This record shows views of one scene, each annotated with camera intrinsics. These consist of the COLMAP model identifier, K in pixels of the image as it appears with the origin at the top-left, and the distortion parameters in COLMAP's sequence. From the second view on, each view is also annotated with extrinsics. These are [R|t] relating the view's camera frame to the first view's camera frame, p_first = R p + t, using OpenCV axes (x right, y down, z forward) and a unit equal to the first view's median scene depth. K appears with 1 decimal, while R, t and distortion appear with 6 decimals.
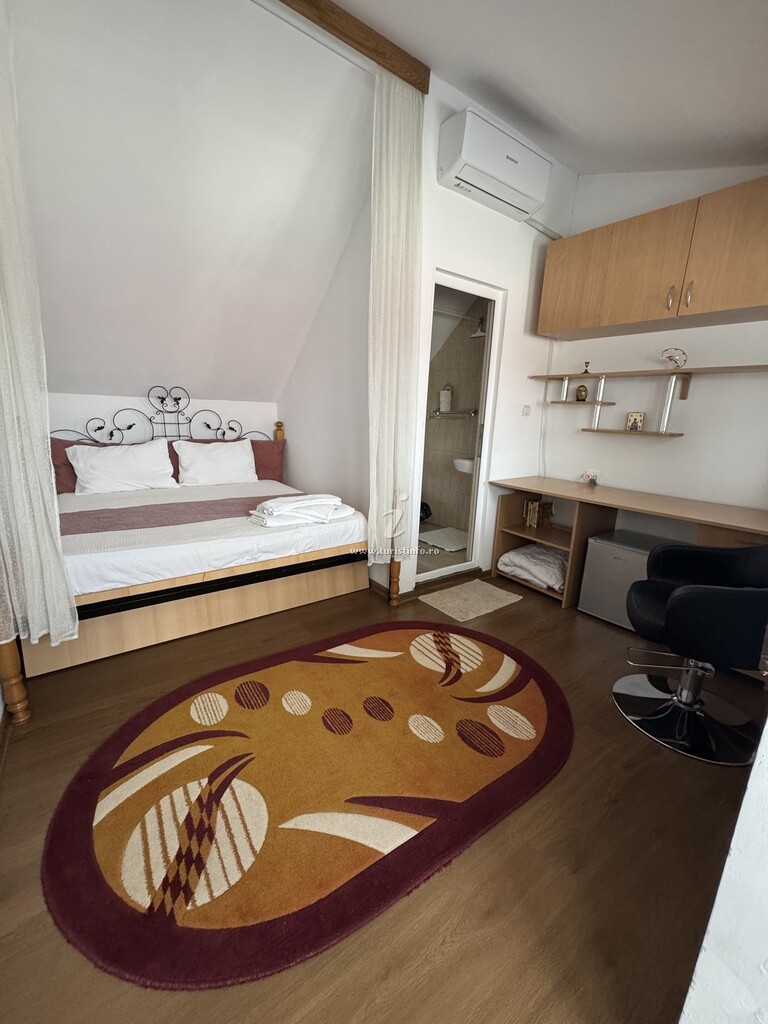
lens RADIAL K [[416.1, 0, 384.0], [0, 416.1, 512.0], [0, 0, 1]] dist [-0.000315, -0.000021]
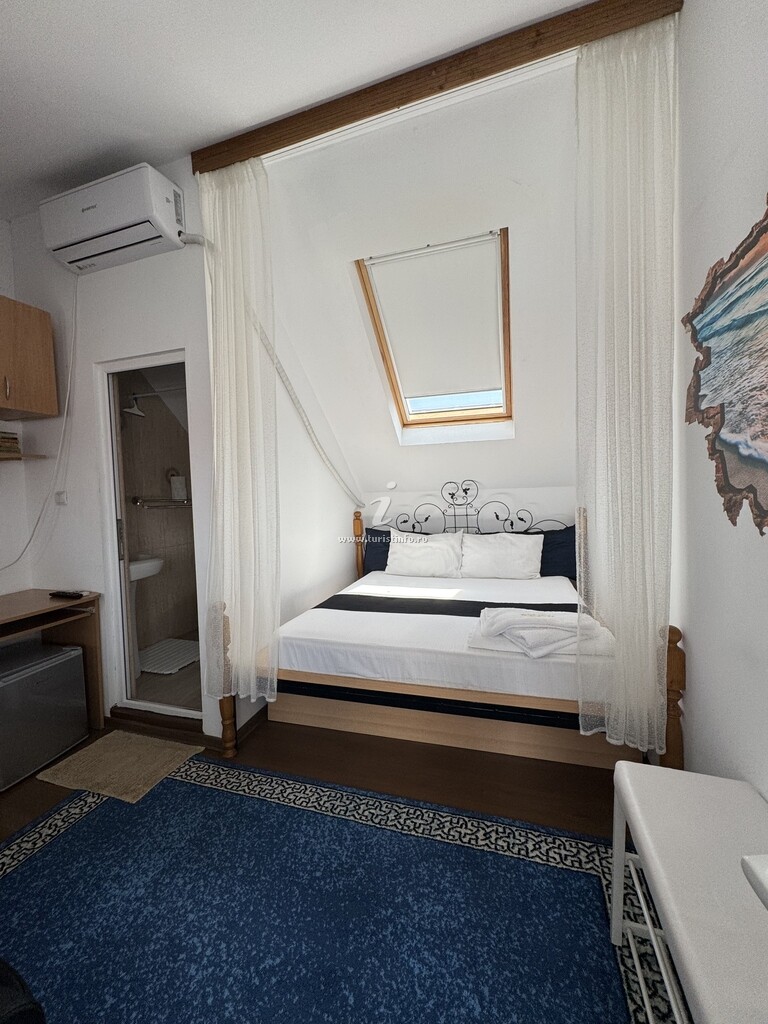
lens RADIAL K [[416.1, 0, 384.0], [0, 416.1, 512.0], [0, 0, 1]] dist [-0.000315, -0.000021]
pose [[0.598976, -0.037388, -0.799893, 0.199090], [-0.127539, 0.981704, -0.141390, -0.053272], [0.790545, 0.186707, 0.583249, 0.254824]]
